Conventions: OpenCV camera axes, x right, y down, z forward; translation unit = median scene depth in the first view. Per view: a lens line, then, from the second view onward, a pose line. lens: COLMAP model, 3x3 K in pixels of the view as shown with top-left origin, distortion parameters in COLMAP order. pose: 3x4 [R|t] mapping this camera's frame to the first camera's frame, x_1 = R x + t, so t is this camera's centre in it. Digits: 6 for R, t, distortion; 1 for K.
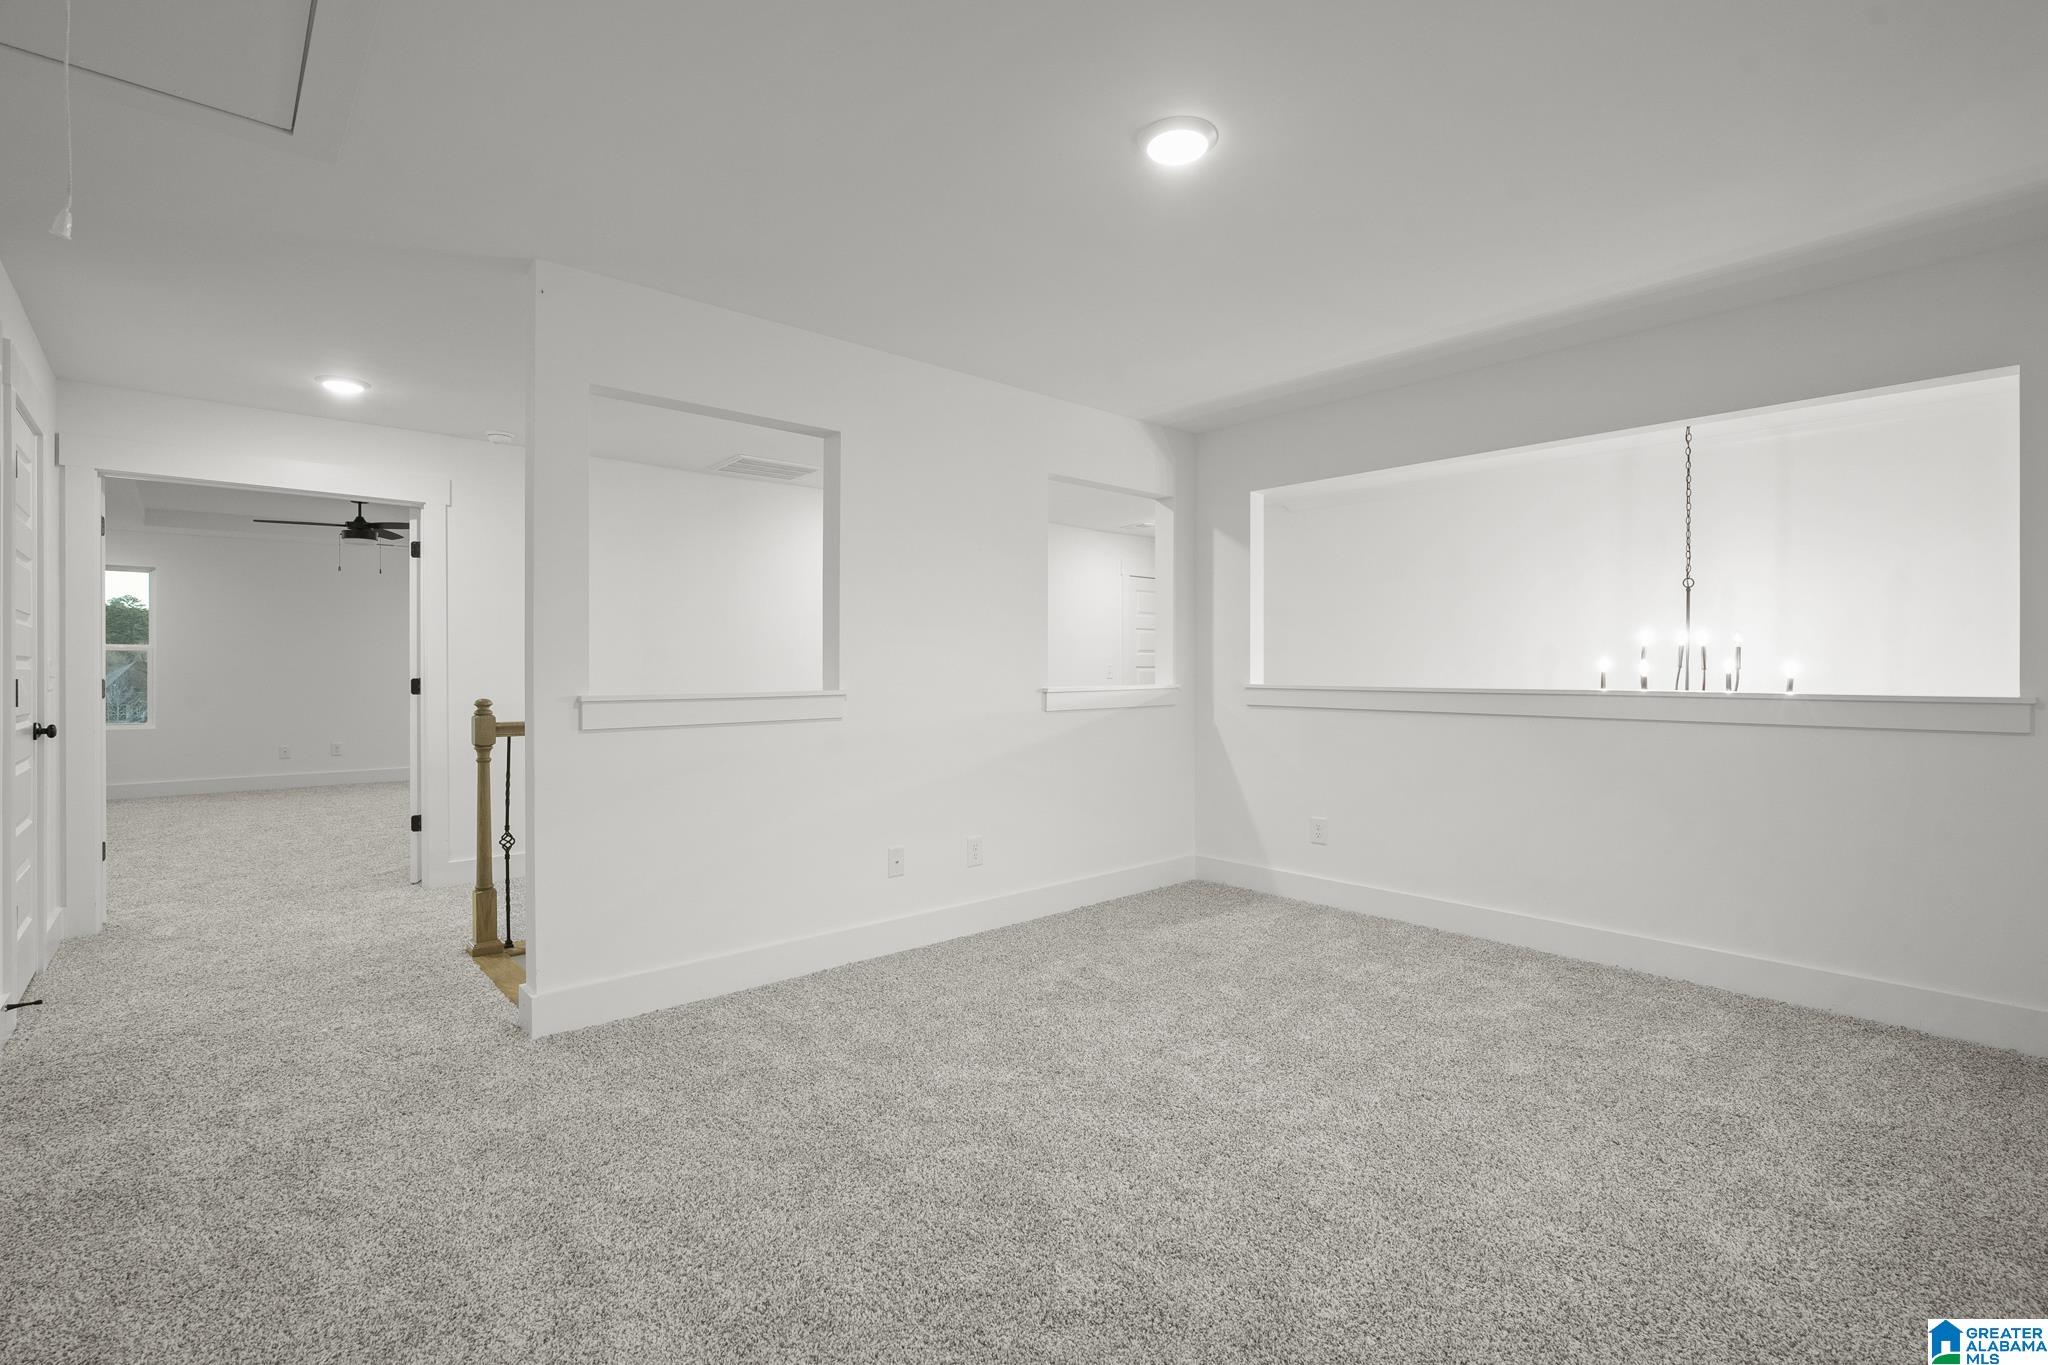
lens RADIAL K [[952.5, 0, 1024.0], [0, 952.5, 682.5], [0, 0, 1]] dist [0.009791, 0.000068]
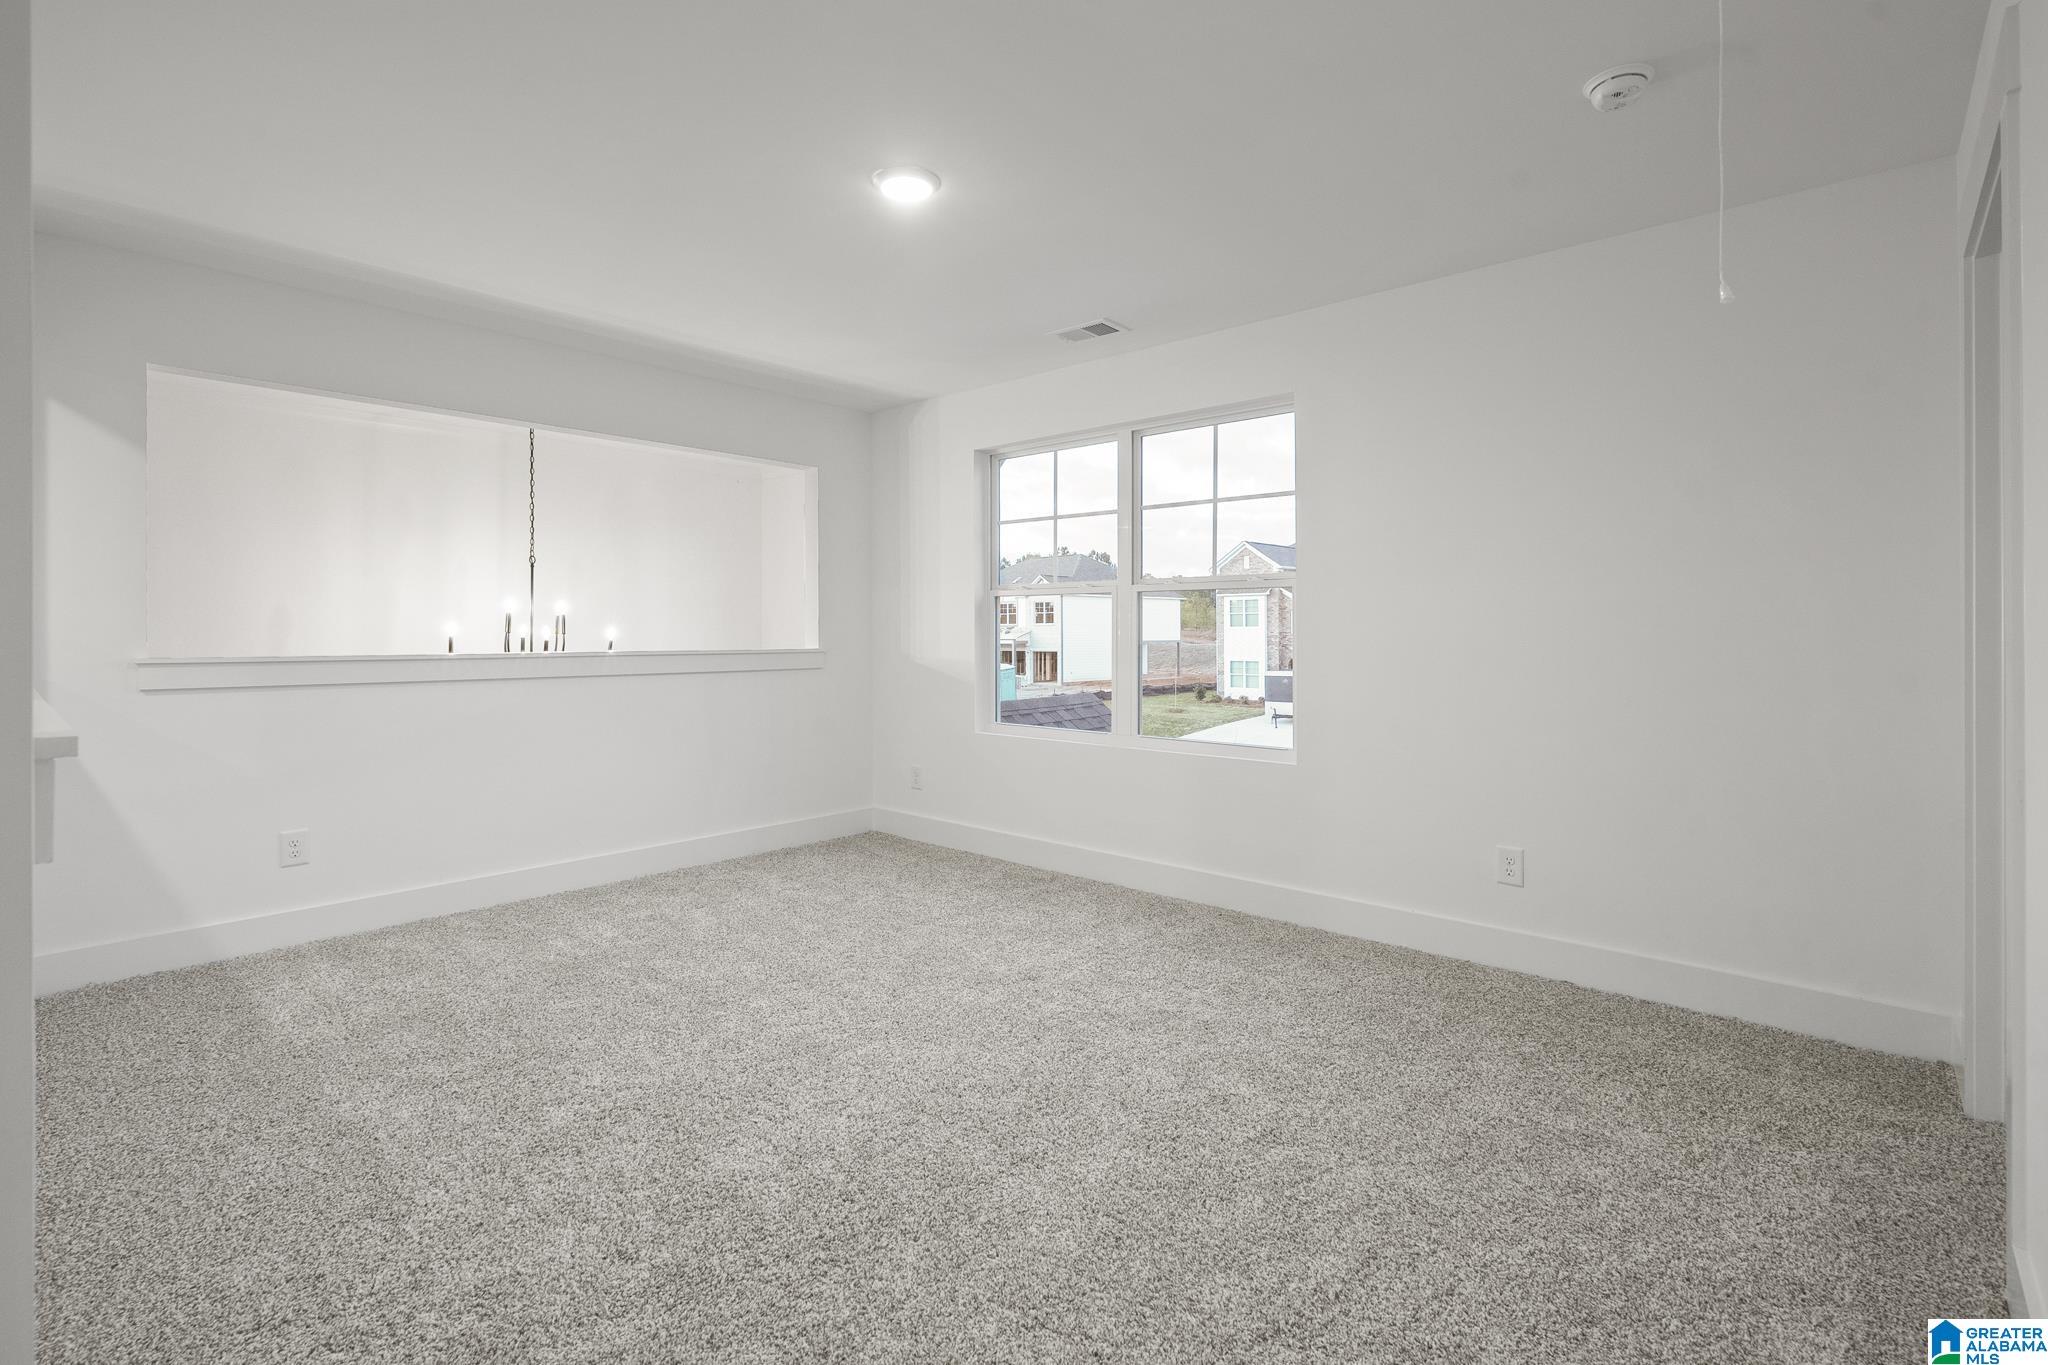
lens RADIAL K [[940.0, 0, 1027.8], [0, 940.0, 665.5], [0, 0, 1]] dist [-0.012642, 0.006254]
pose [[-0.135341, -0.033855, 0.990221, -0.901535], [0.014538, 0.999241, 0.036150, -0.013071], [-0.990692, 0.019289, -0.134746, 0.933676]]
